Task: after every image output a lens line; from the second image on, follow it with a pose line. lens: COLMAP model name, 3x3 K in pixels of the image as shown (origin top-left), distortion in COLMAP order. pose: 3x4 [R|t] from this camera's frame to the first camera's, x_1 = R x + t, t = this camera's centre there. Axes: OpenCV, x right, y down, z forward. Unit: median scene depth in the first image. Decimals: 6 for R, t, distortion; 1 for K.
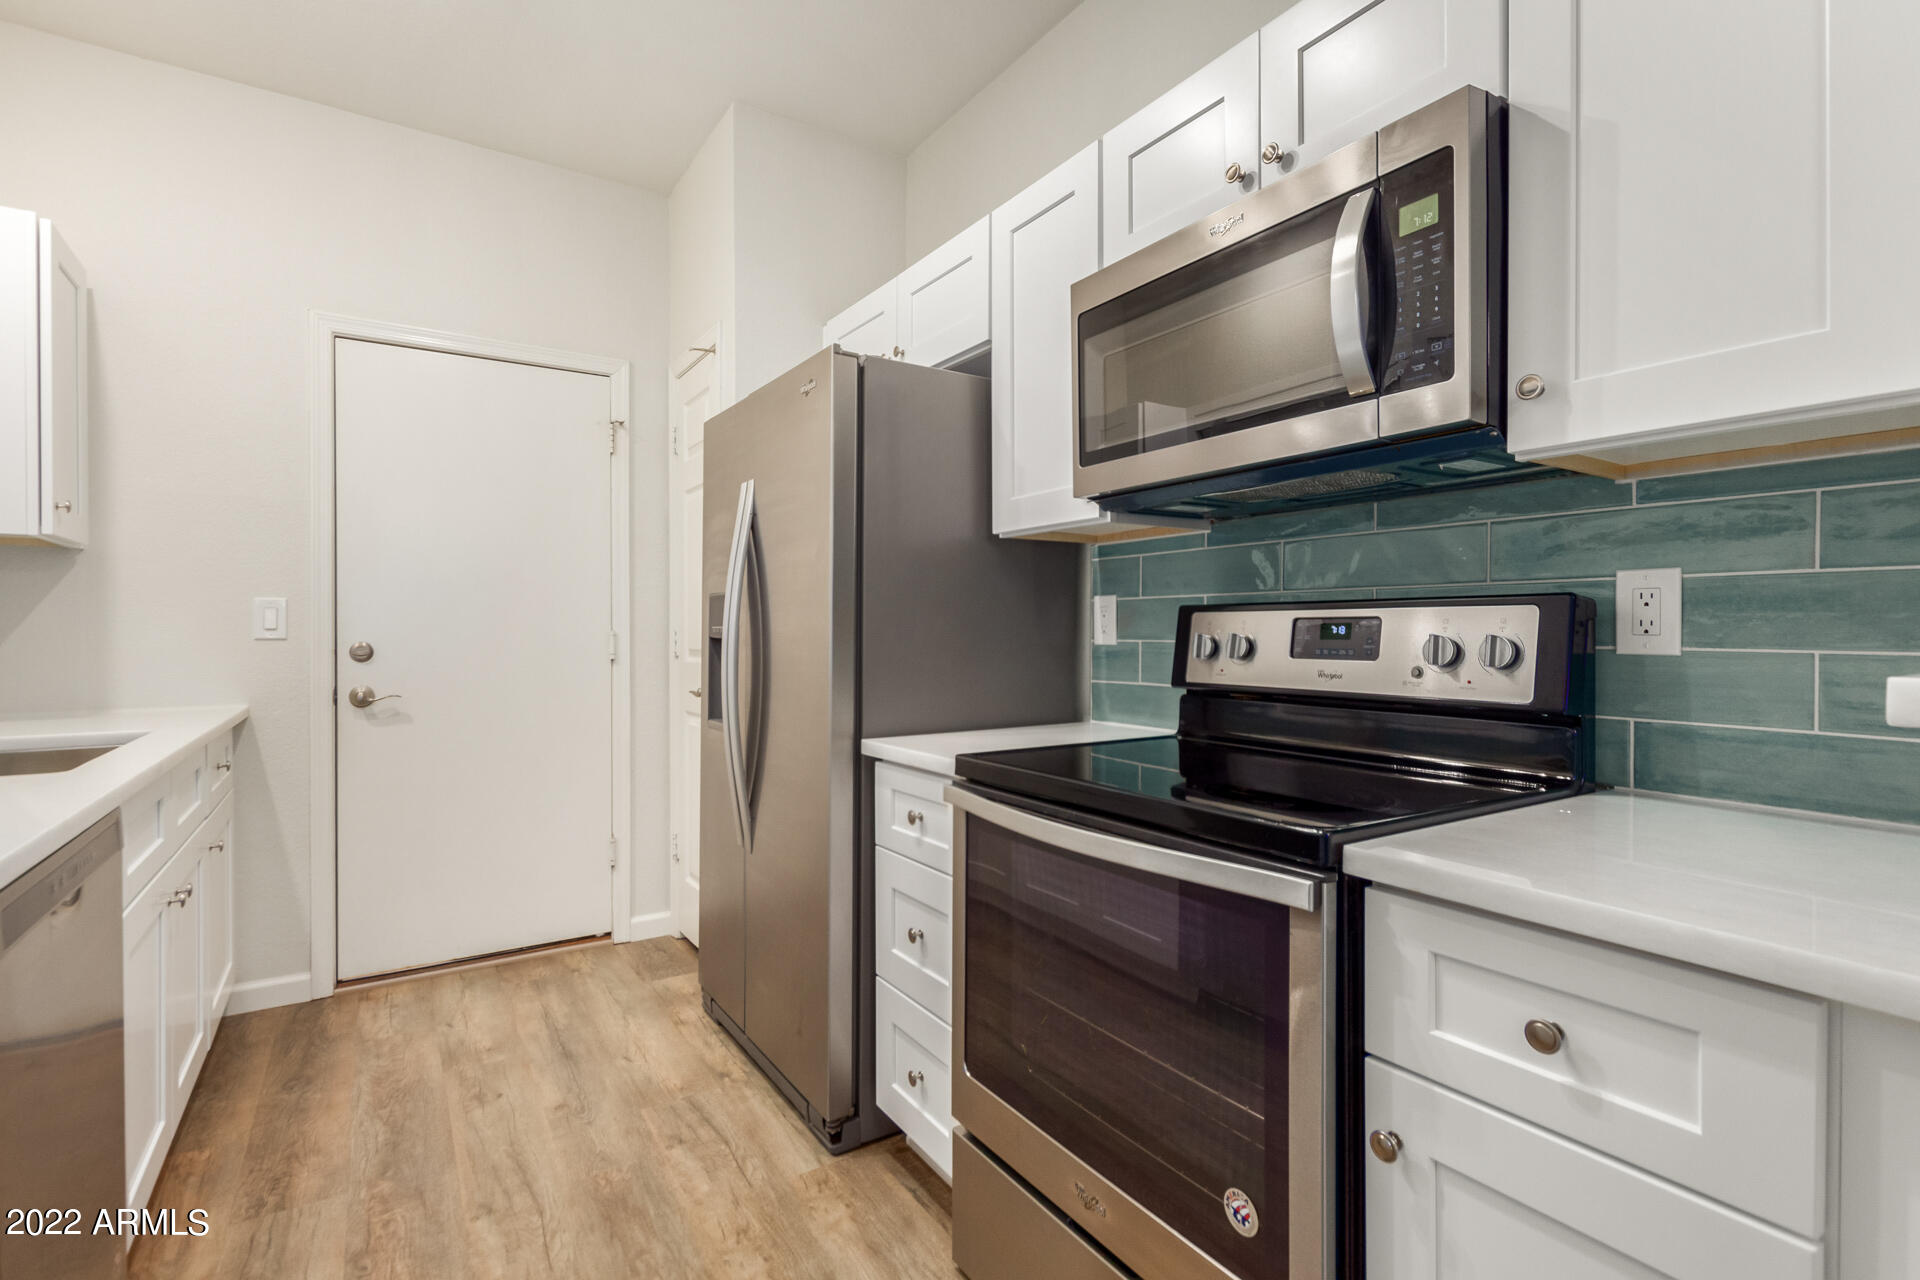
lens RADIAL K [[907.9, 0, 959.8], [0, 907.9, 631.5], [0, 0, 1]] dist [0.010587, -0.005665]
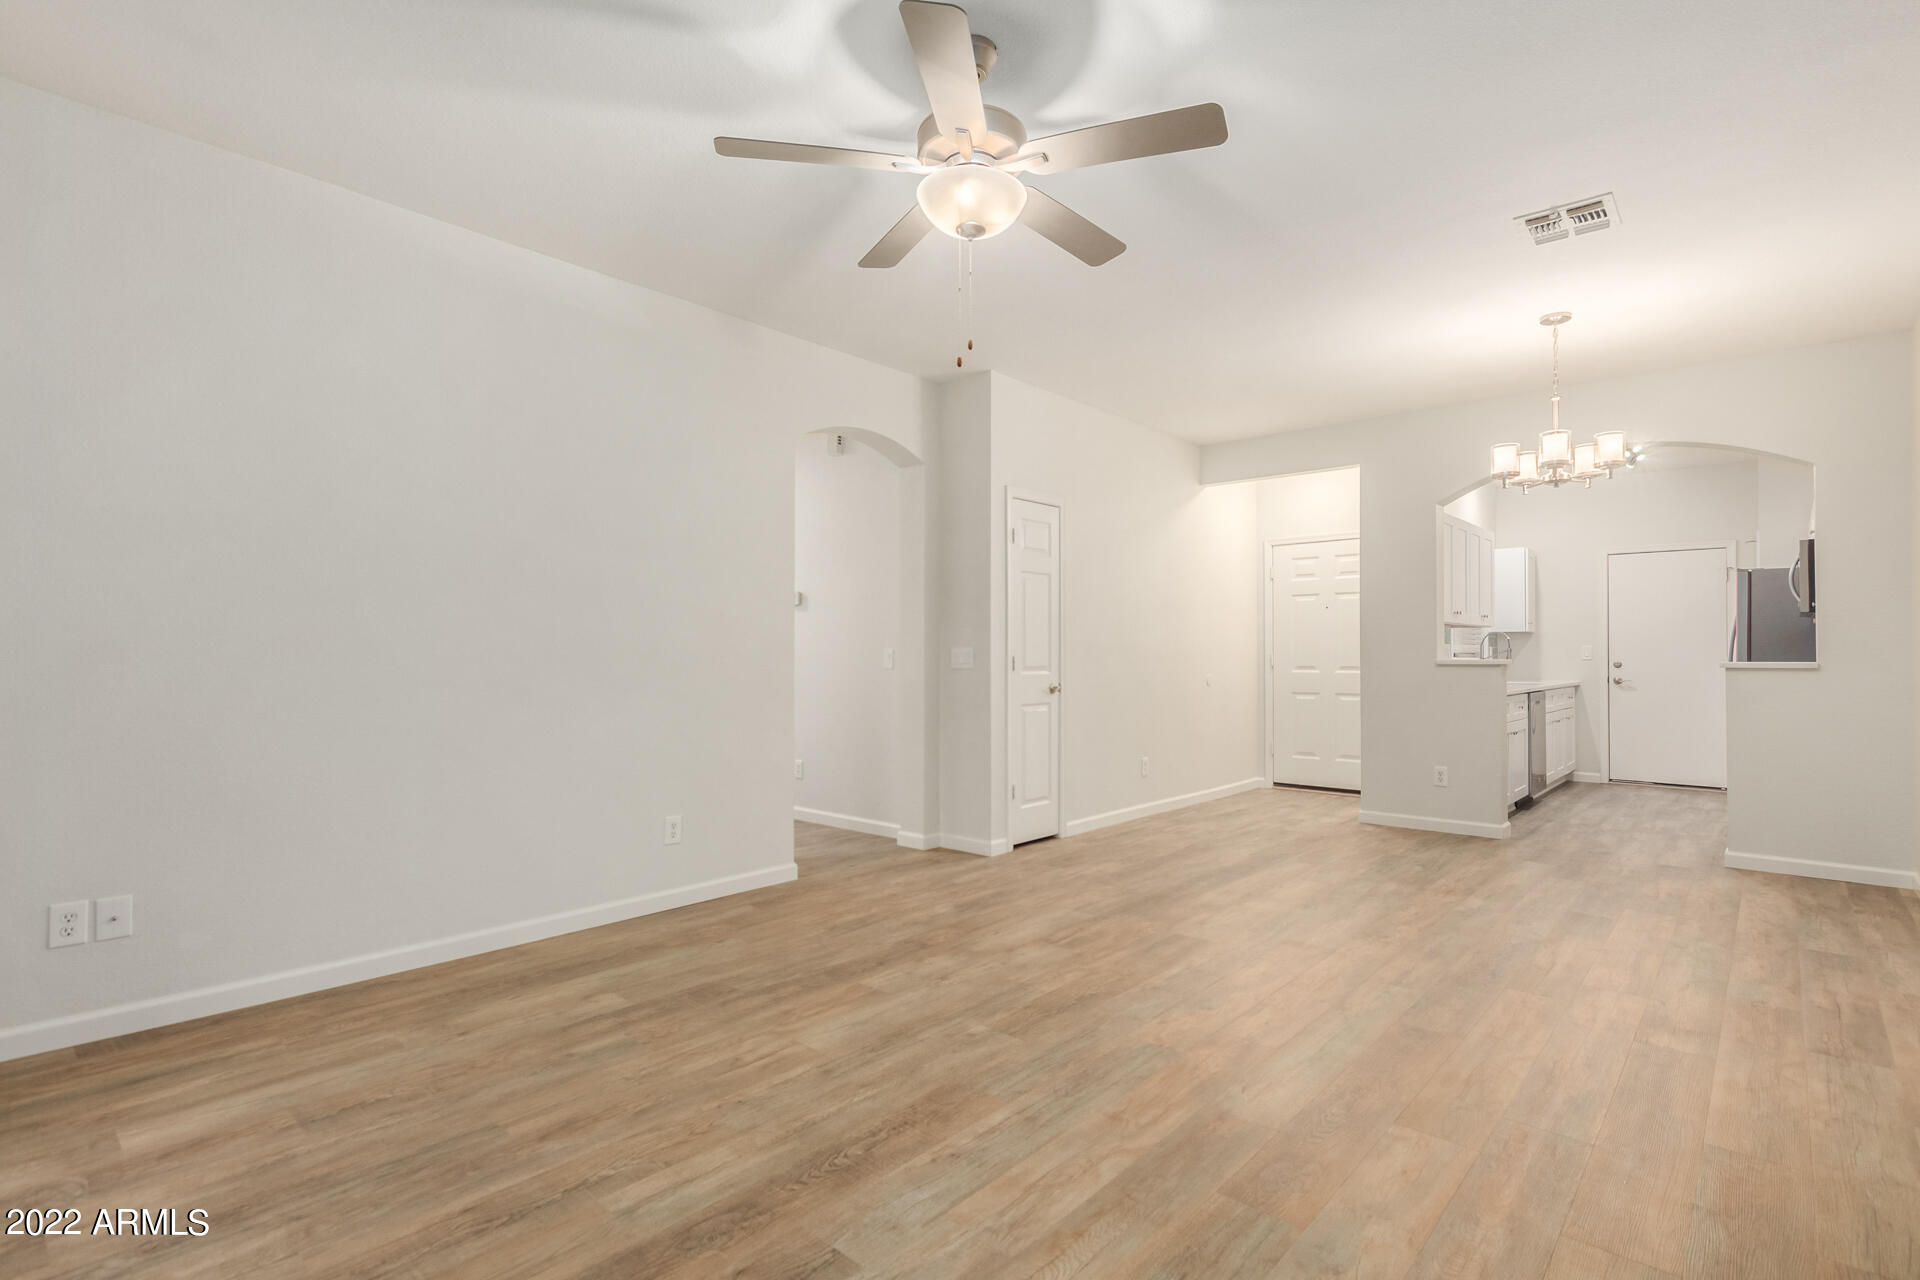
lens RADIAL K [[907.9, 0, 969.6], [0, 907.9, 644.8], [0, 0, 1]] dist [0.010587, -0.005665]
pose [[0.280316, -0.007675, -0.959877, 2.129930], [-0.009125, 0.999902, -0.010660, 0.014924], [0.959864, 0.011747, 0.280219, -2.452732]]
